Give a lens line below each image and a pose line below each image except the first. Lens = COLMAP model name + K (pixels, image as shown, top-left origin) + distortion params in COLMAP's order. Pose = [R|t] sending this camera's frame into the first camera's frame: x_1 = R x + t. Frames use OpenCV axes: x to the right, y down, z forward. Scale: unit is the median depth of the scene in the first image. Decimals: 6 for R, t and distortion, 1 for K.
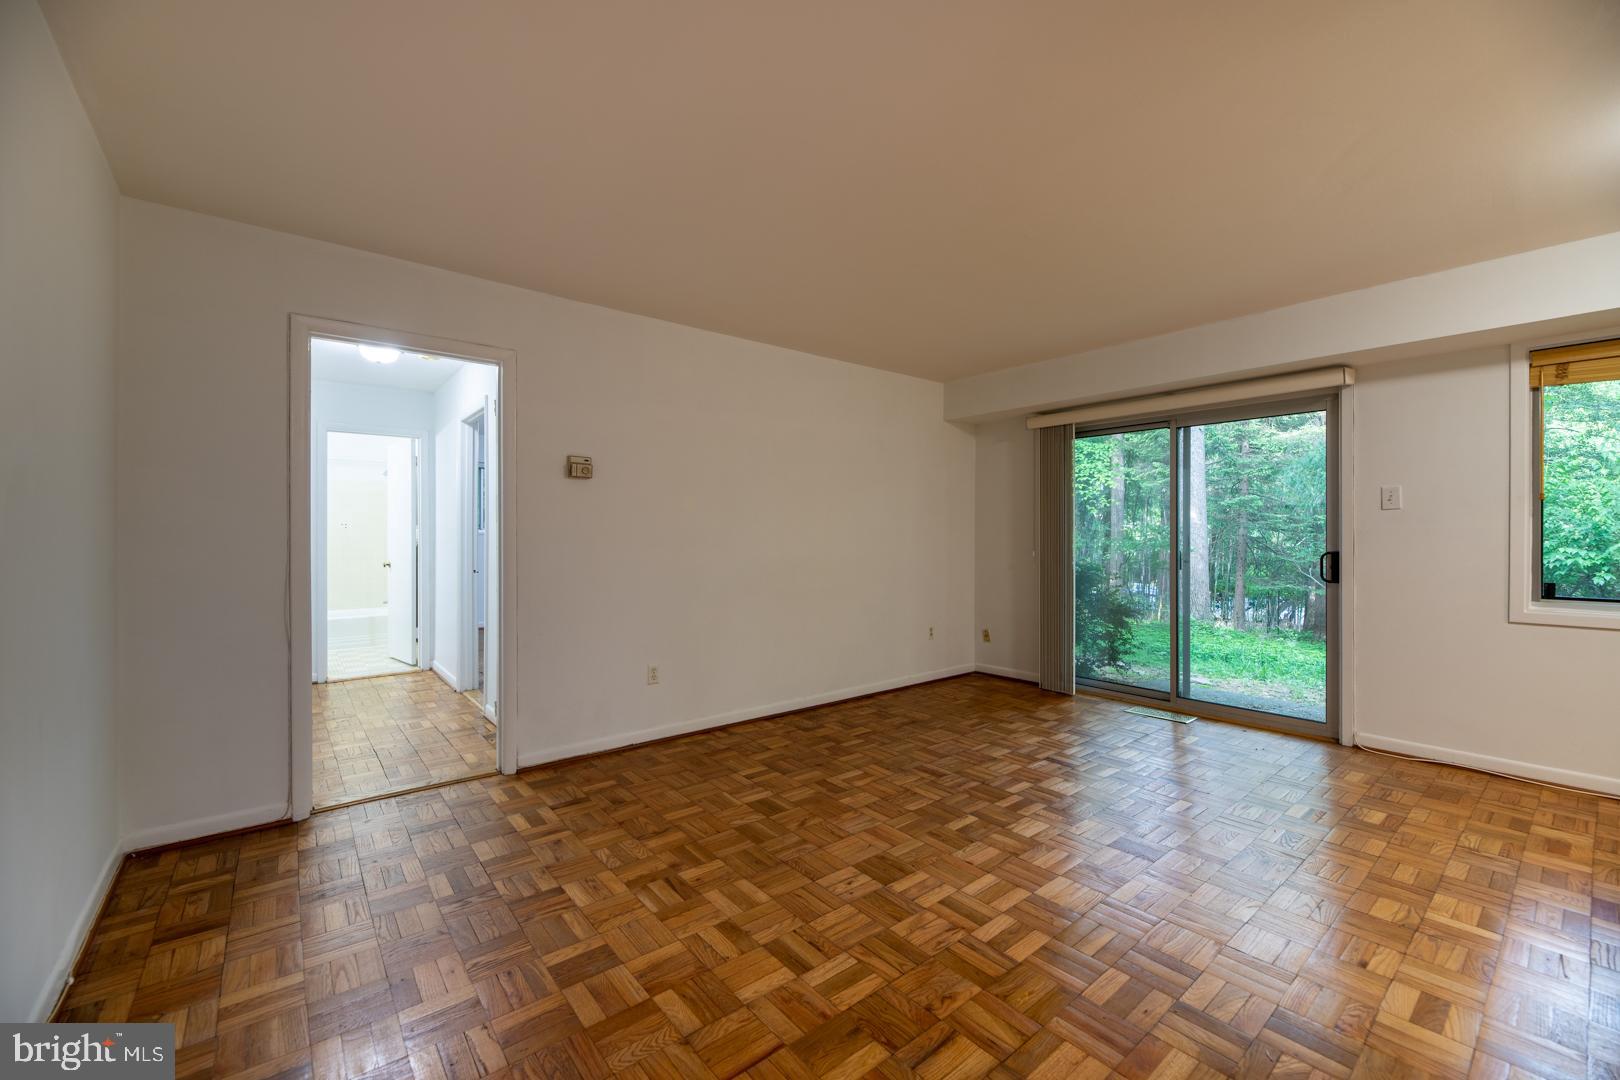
lens RADIAL K [[636.2, 0, 810.0], [0, 636.2, 540.0], [0, 0, 1]] dist [-0.000551, -0.000050]
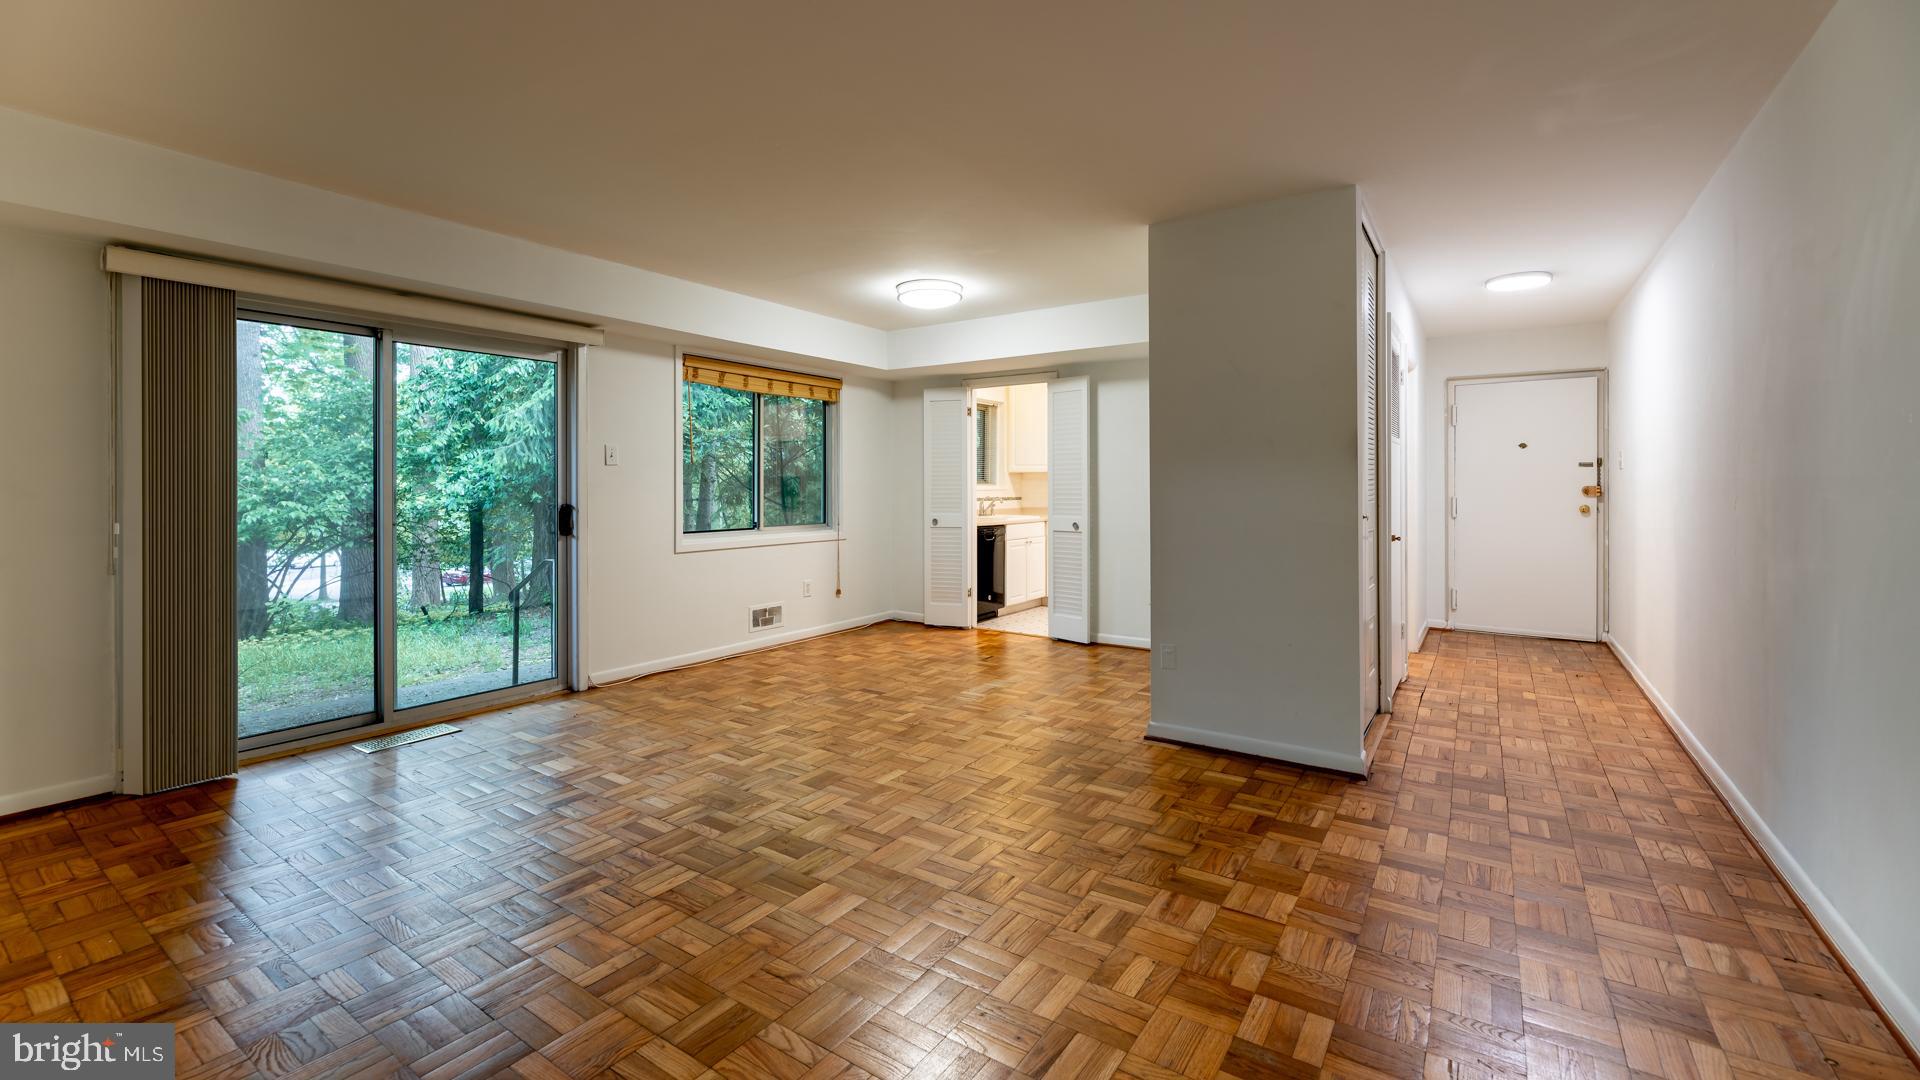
lens RADIAL K [[817.6, 0, 907.8], [0, 817.6, 487.0], [0, 0, 1]] dist [0.001857, 0.000315]
pose [[-0.253584, 0.000648, 0.967313, -0.703909], [0.010118, 0.999947, 0.001983, -0.007803], [-0.967260, 0.010290, -0.253578, 0.989627]]
